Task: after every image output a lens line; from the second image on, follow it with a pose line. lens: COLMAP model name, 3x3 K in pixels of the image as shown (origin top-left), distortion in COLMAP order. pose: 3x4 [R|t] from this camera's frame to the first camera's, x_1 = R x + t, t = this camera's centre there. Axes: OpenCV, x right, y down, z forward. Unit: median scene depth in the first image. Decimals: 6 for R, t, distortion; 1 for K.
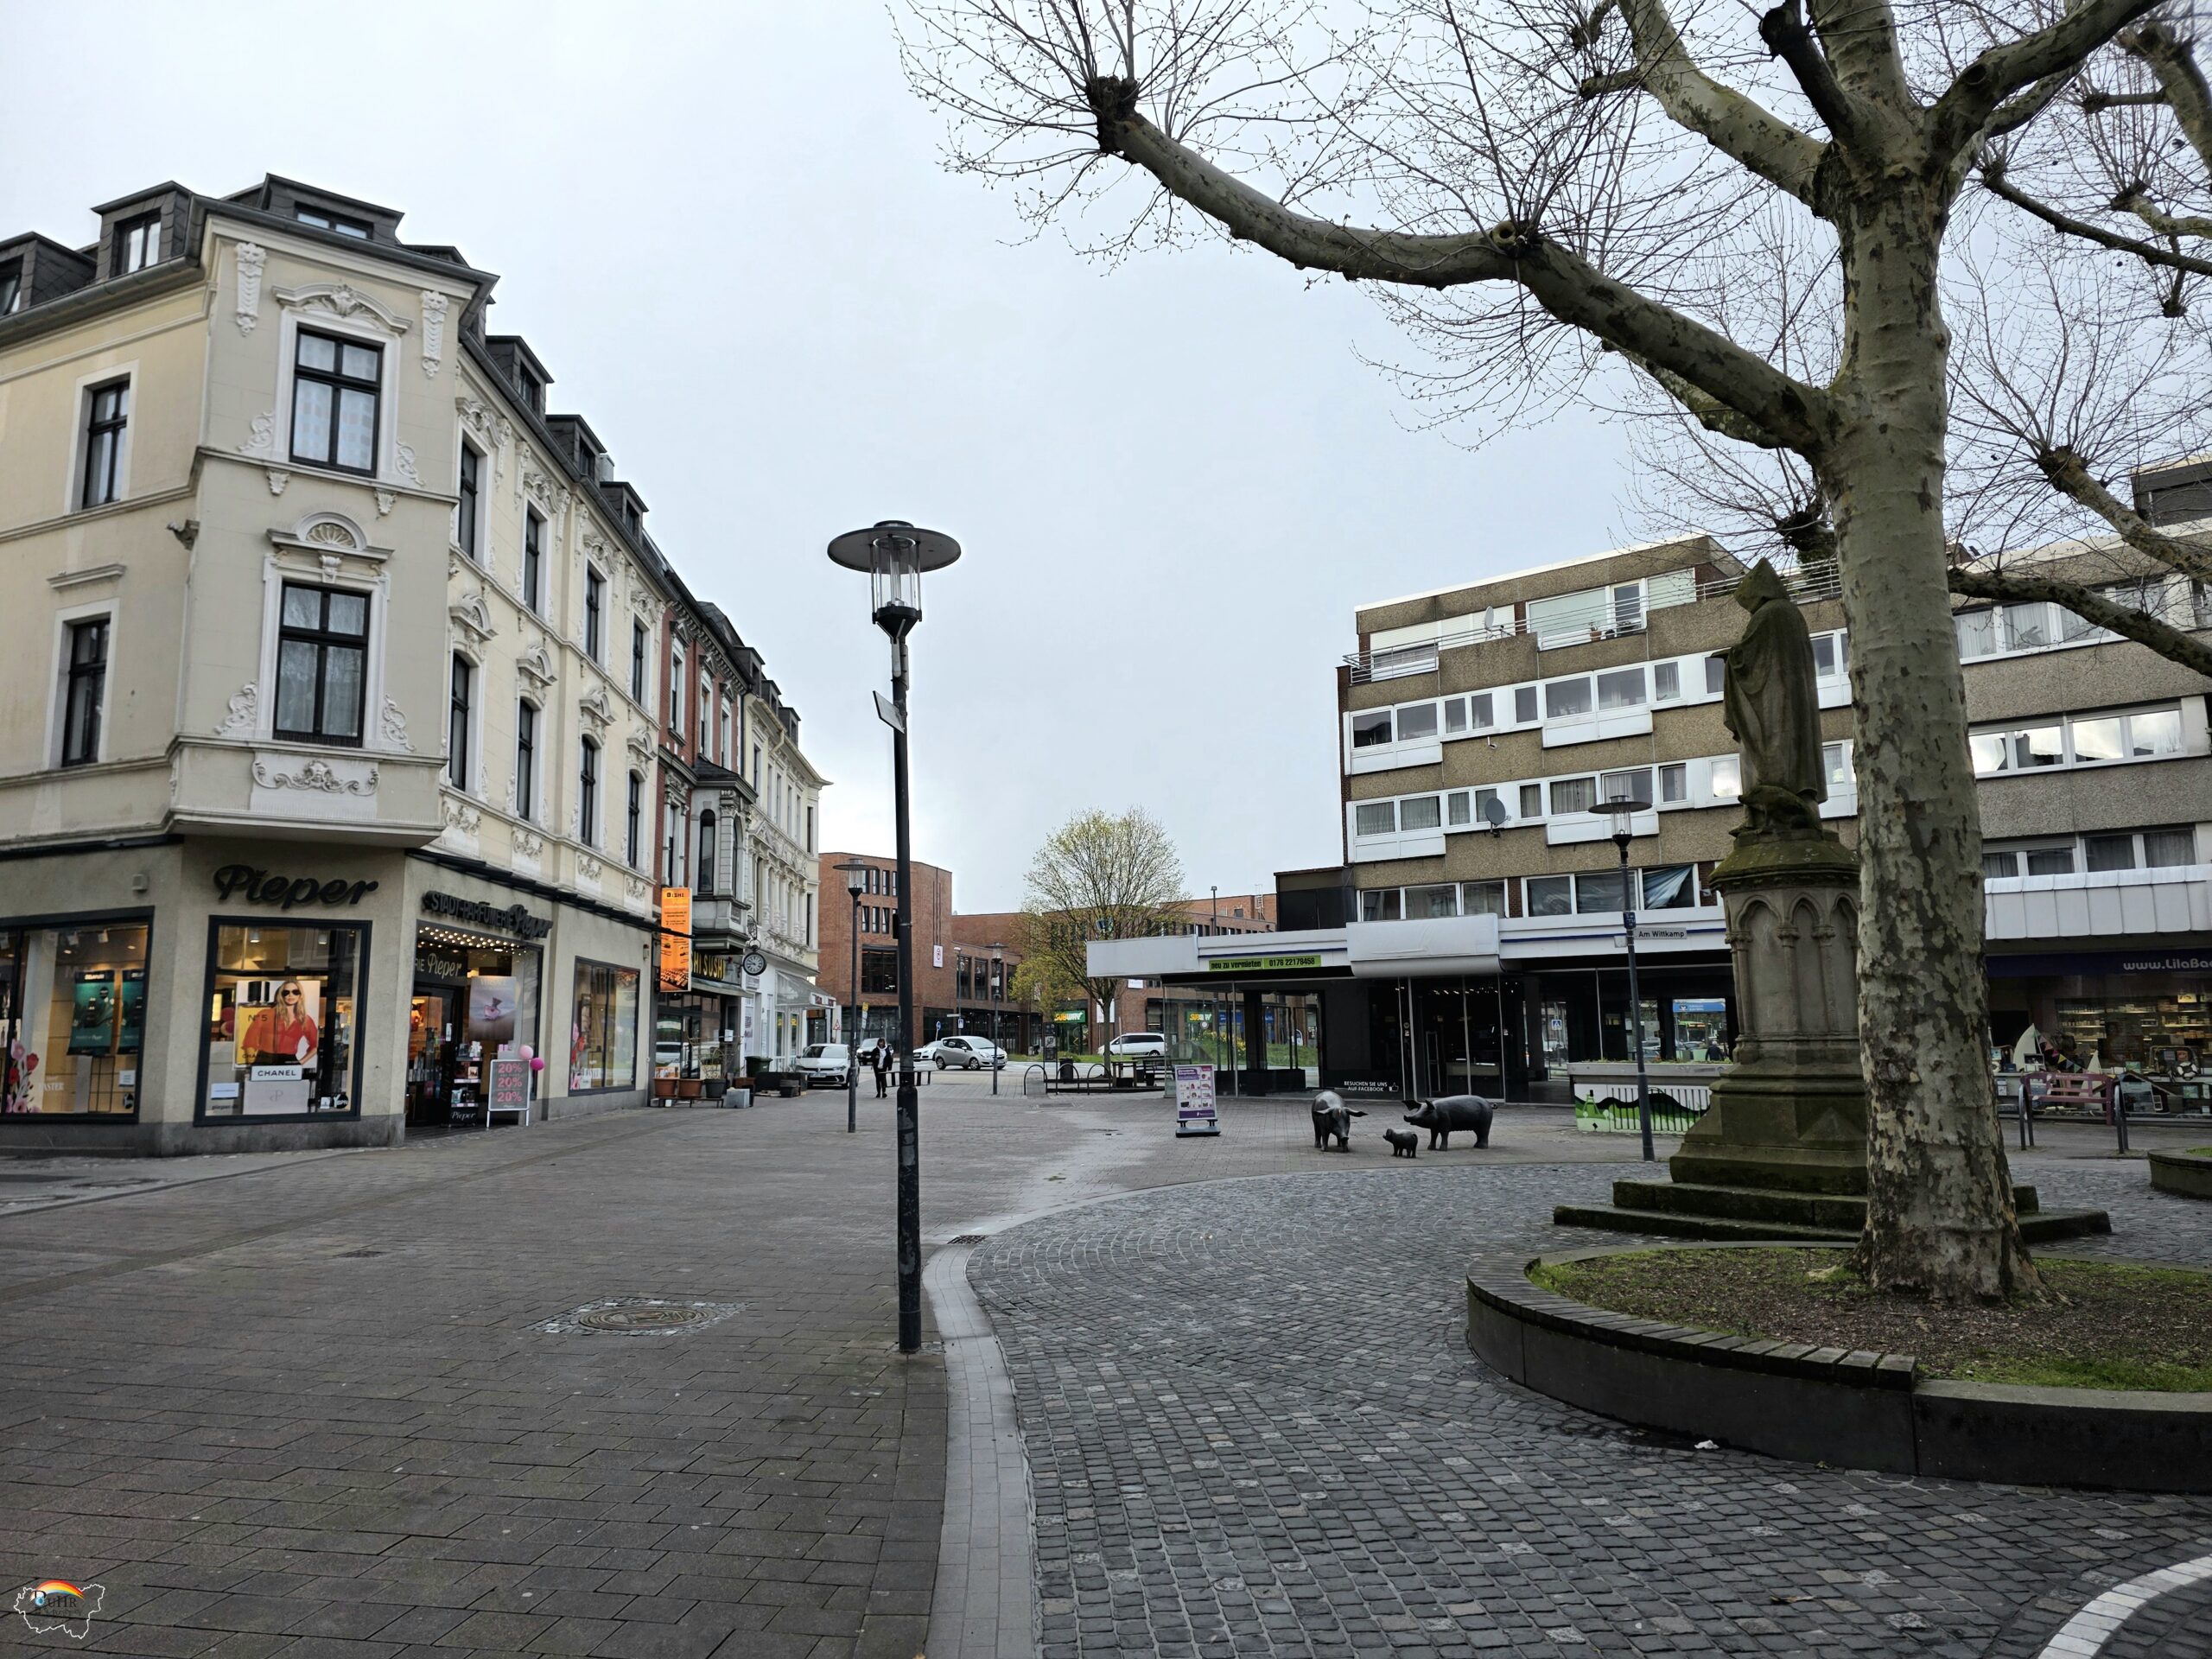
lens RADIAL K [[1487.4, 0, 1064.1], [0, 1487.4, 833.0], [0, 0, 1]] dist [0.097291, -0.097945]
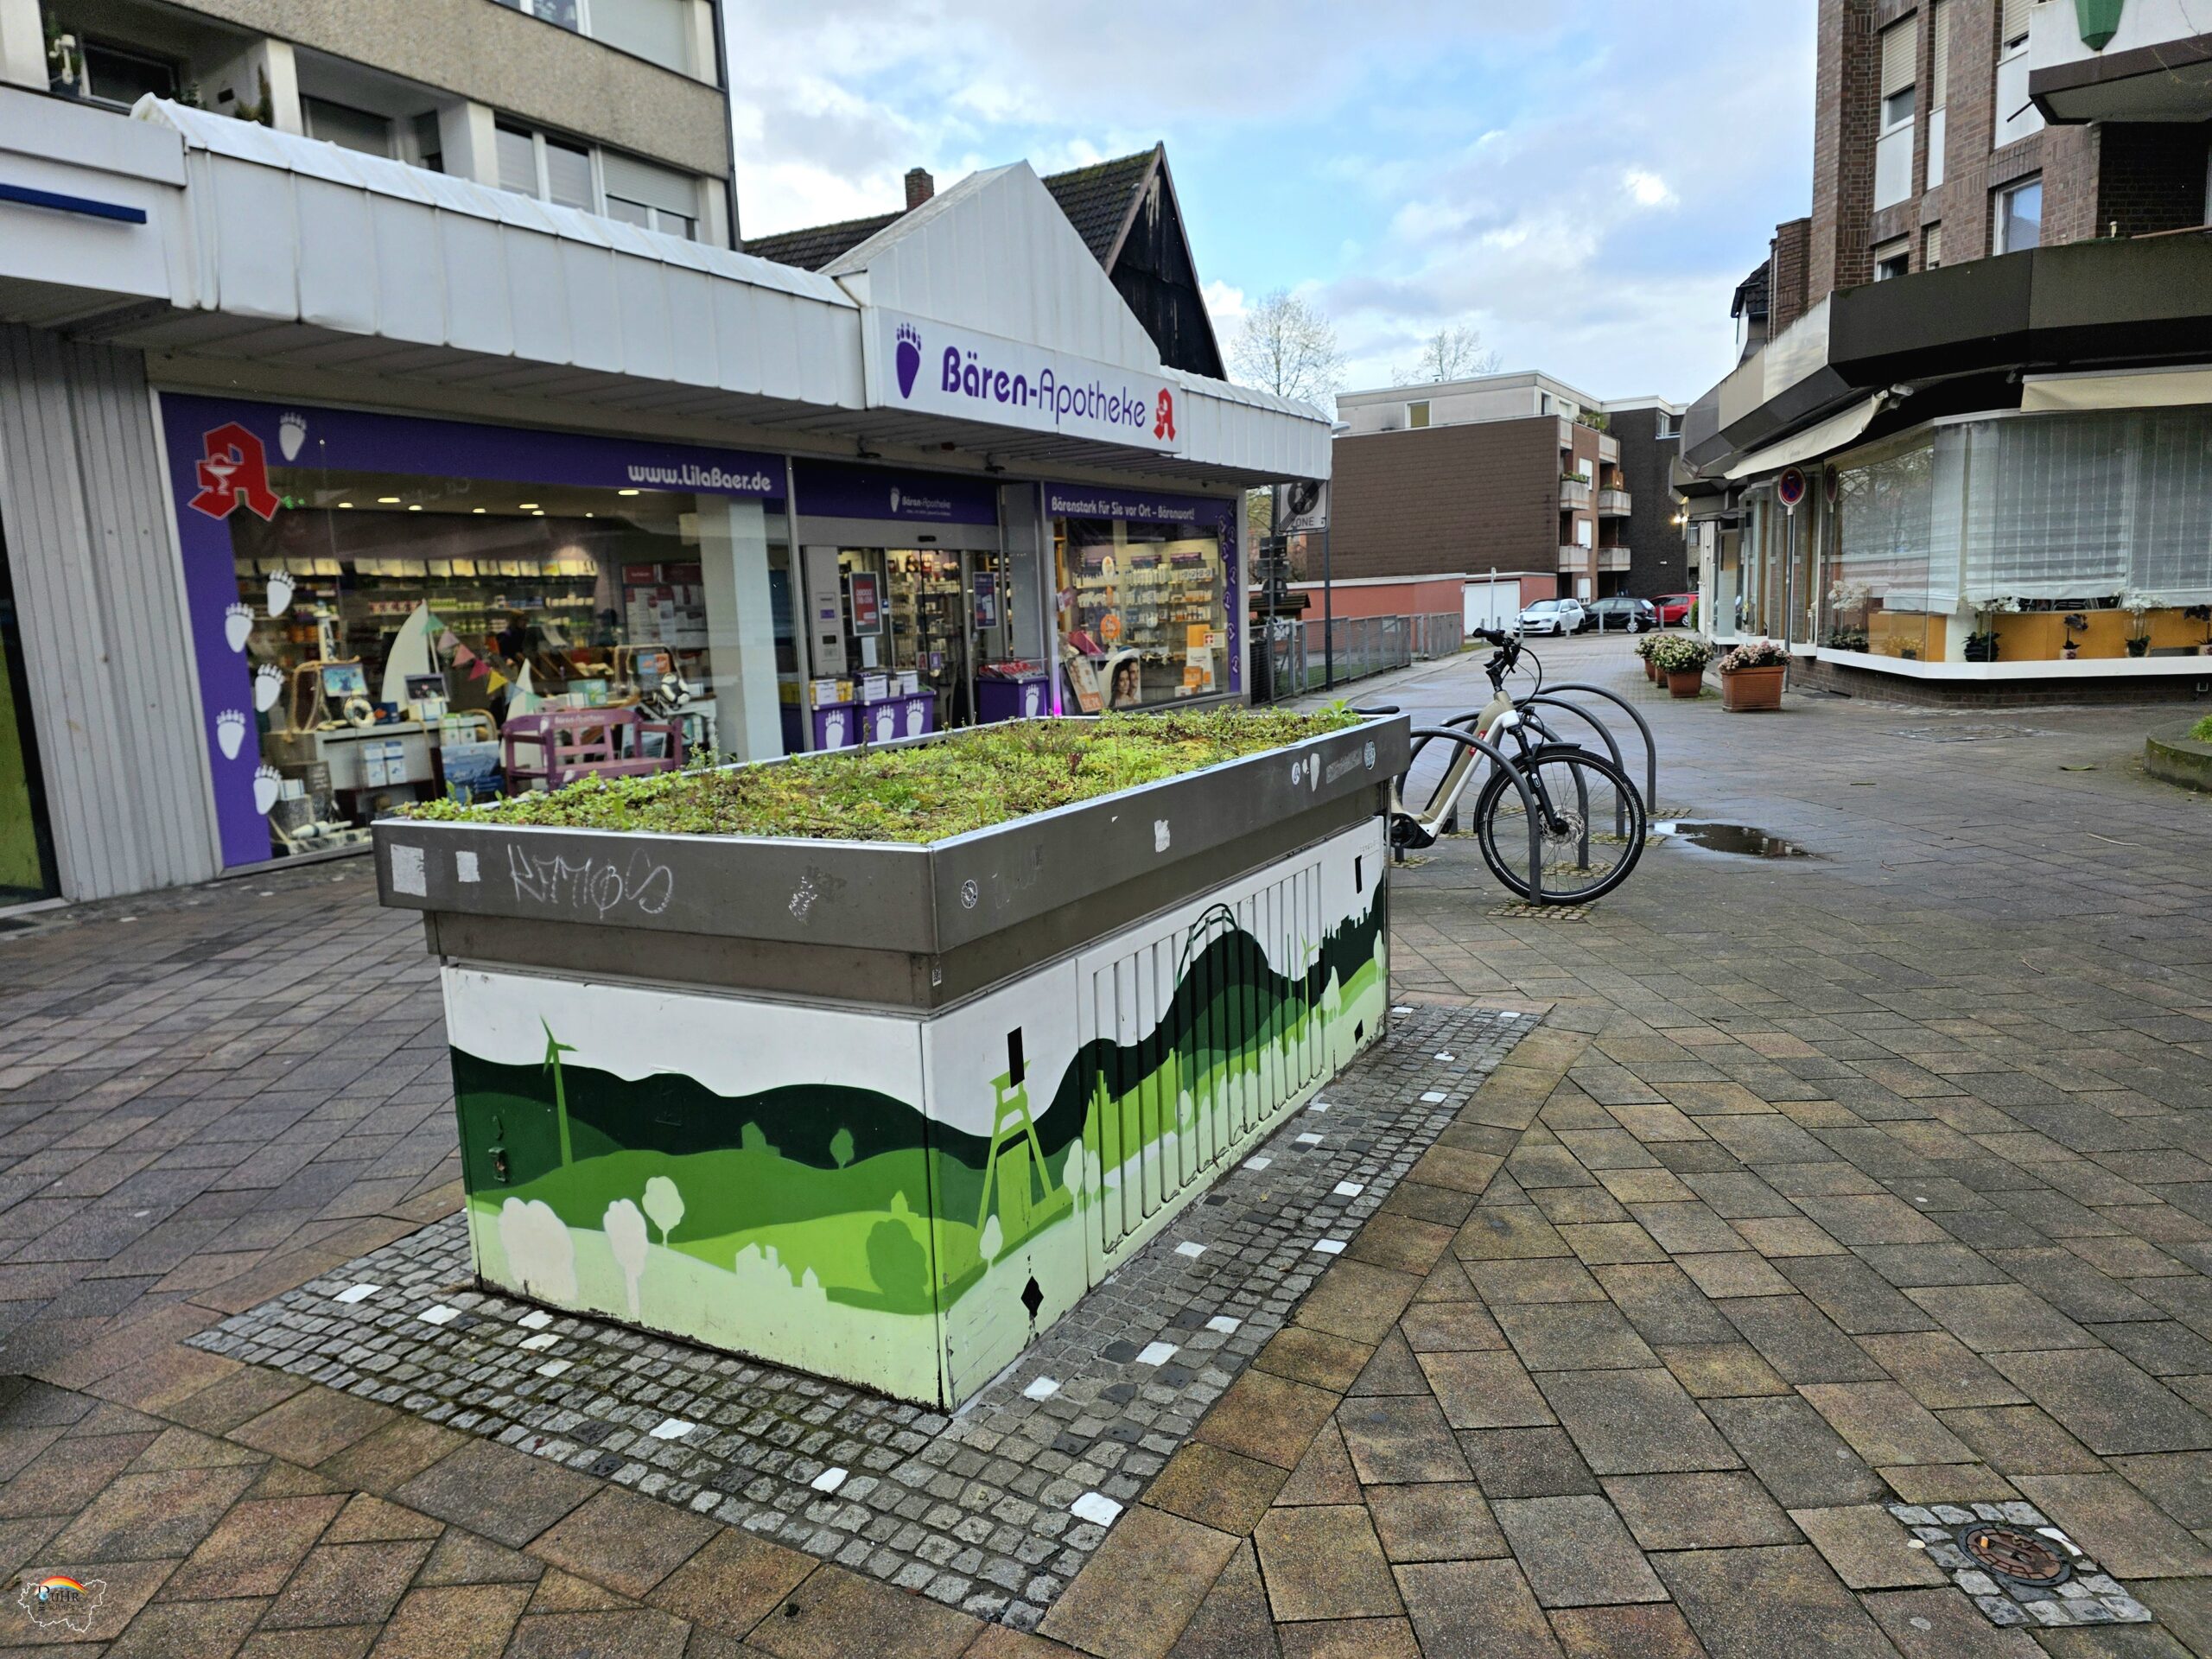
lens RADIAL K [[1493.8, 0, 1089.8], [0, 1493.8, 829.0], [0, 0, 1]] dist [0.054510, -0.050271]
pose [[-0.177867, -0.128584, 0.975618, 0.137421], [-0.091648, 0.989282, 0.113677, 0.082825], [-0.979778, -0.069194, -0.187745, 0.602518]]
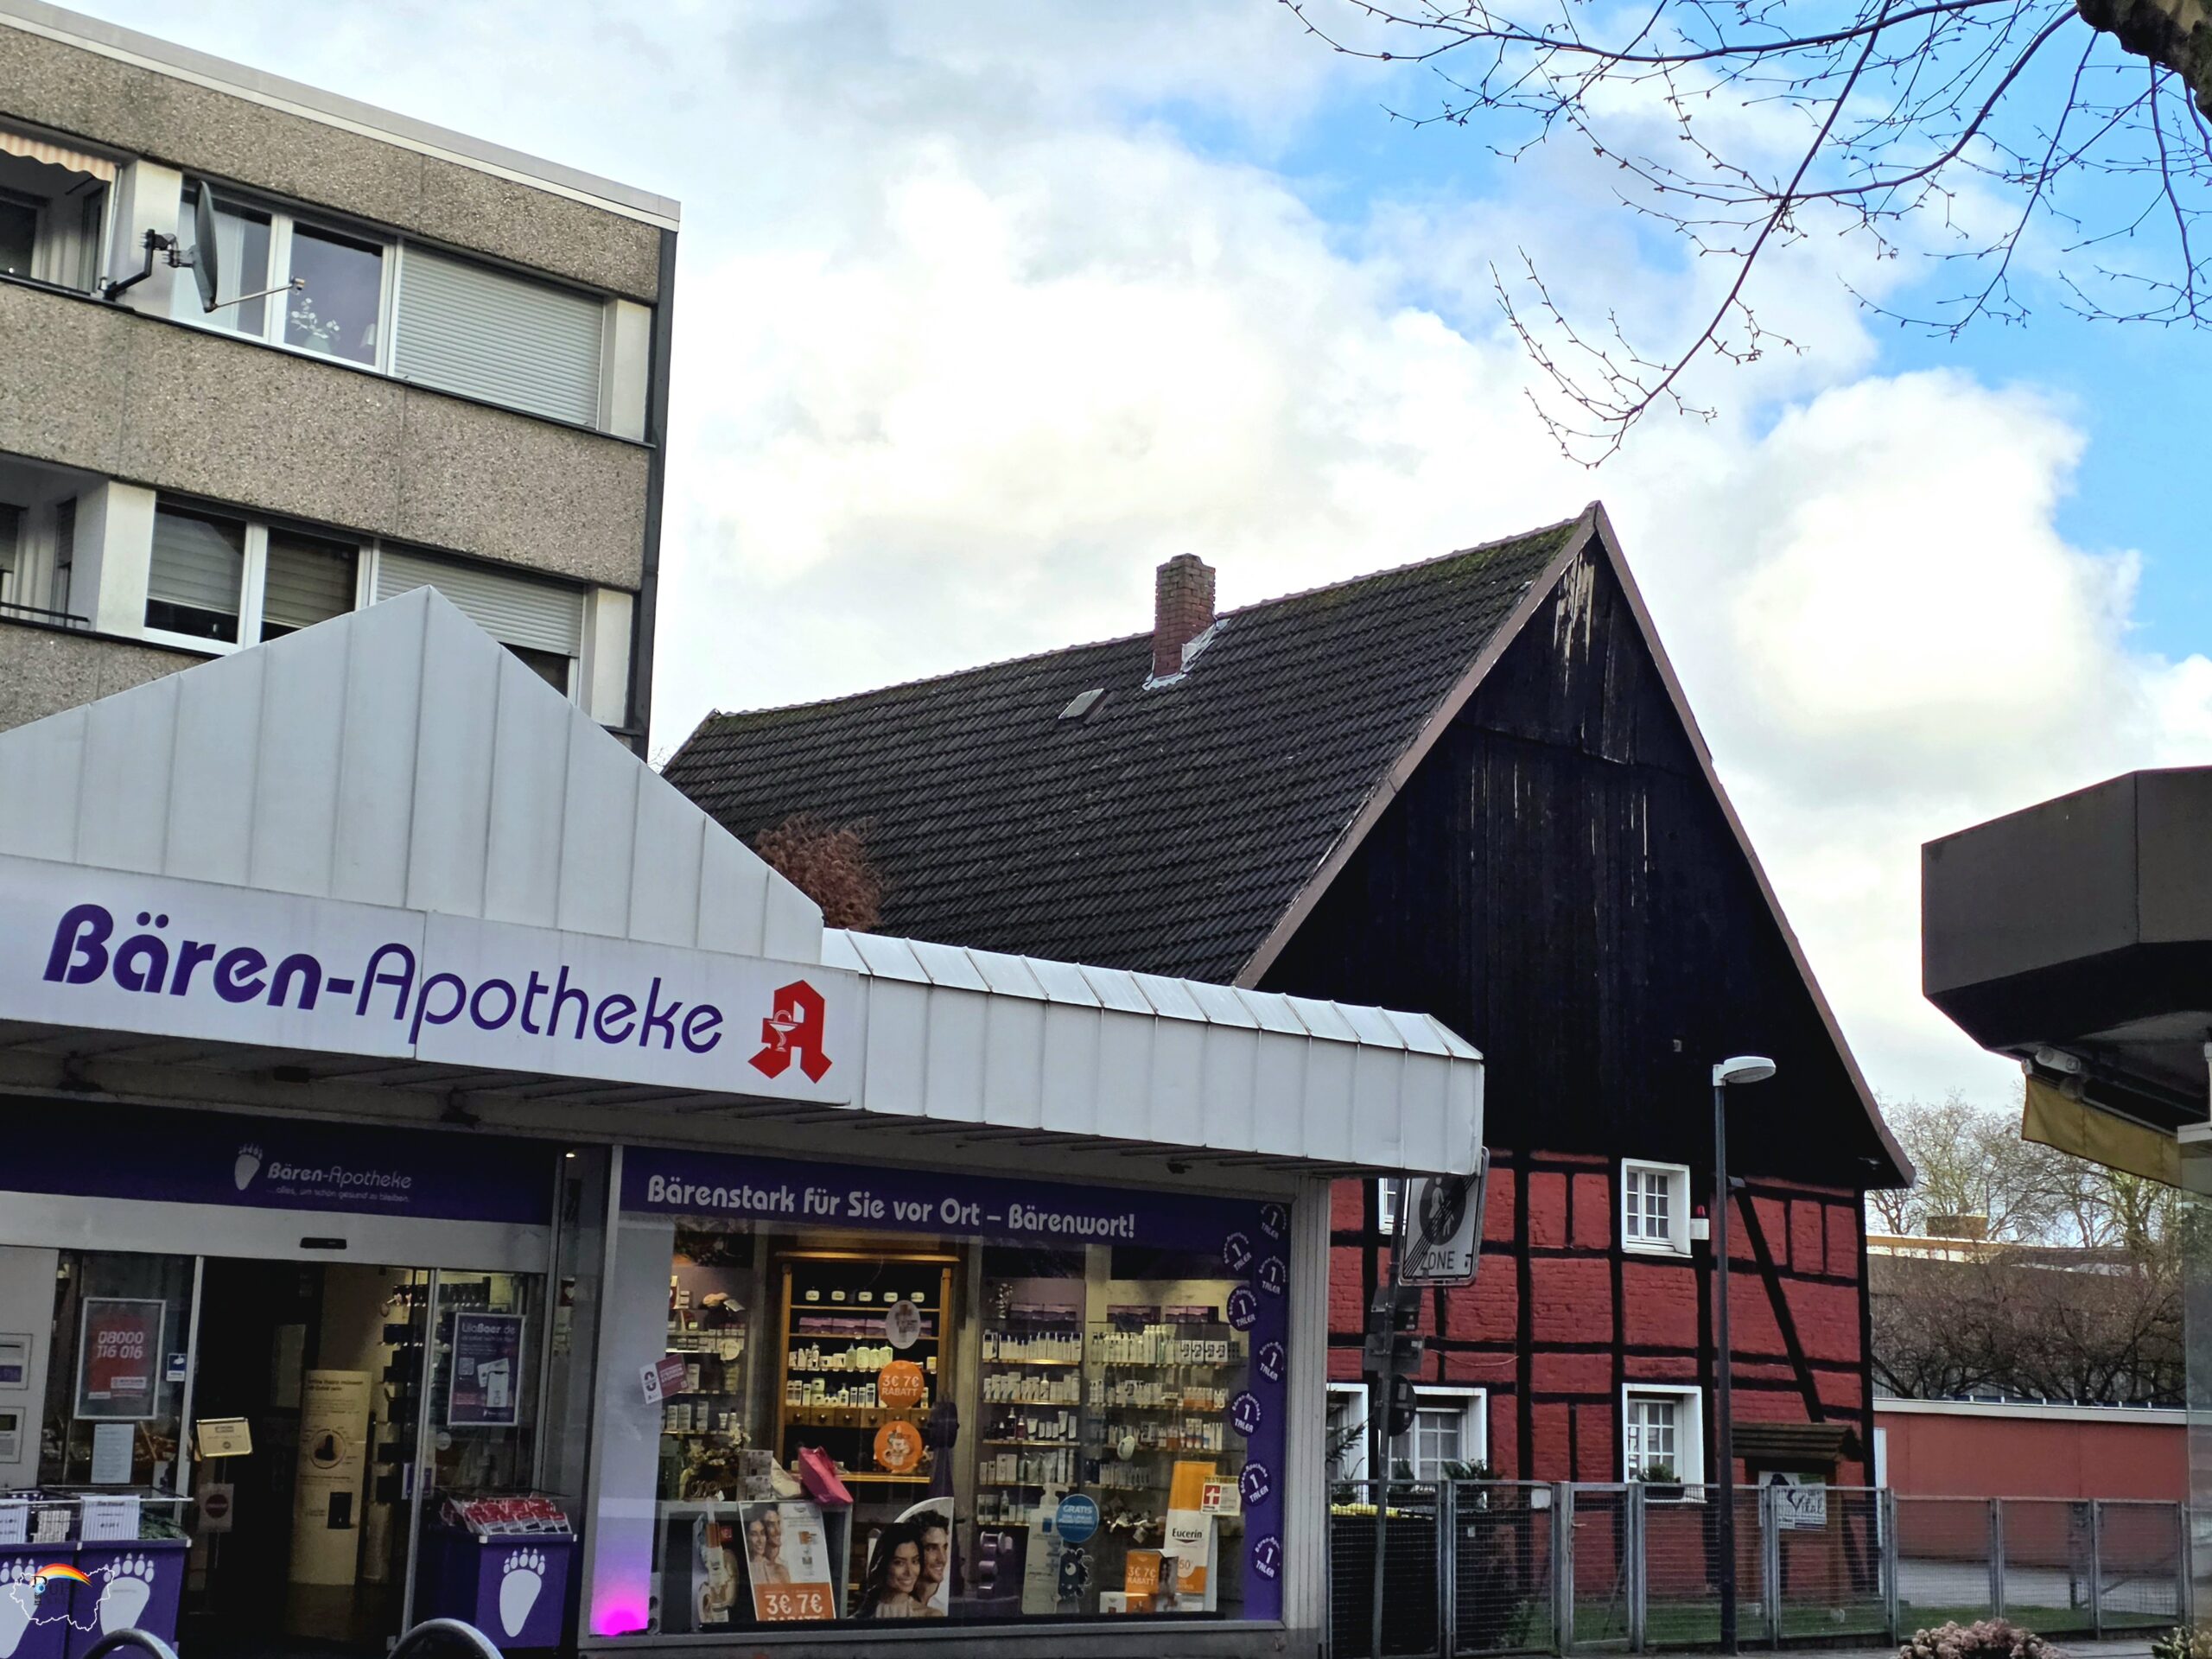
lens RADIAL K [[3203.0, 0, 1099.7], [0, 3203.0, 803.9], [0, 0, 1]] dist [0.190986, -0.487324]
pose [[0.168576, 0.188925, 0.967414, 0.114433], [-0.175288, 0.971562, -0.159191, 0.049226], [-0.969978, -0.142740, 0.196898, 0.390799]]
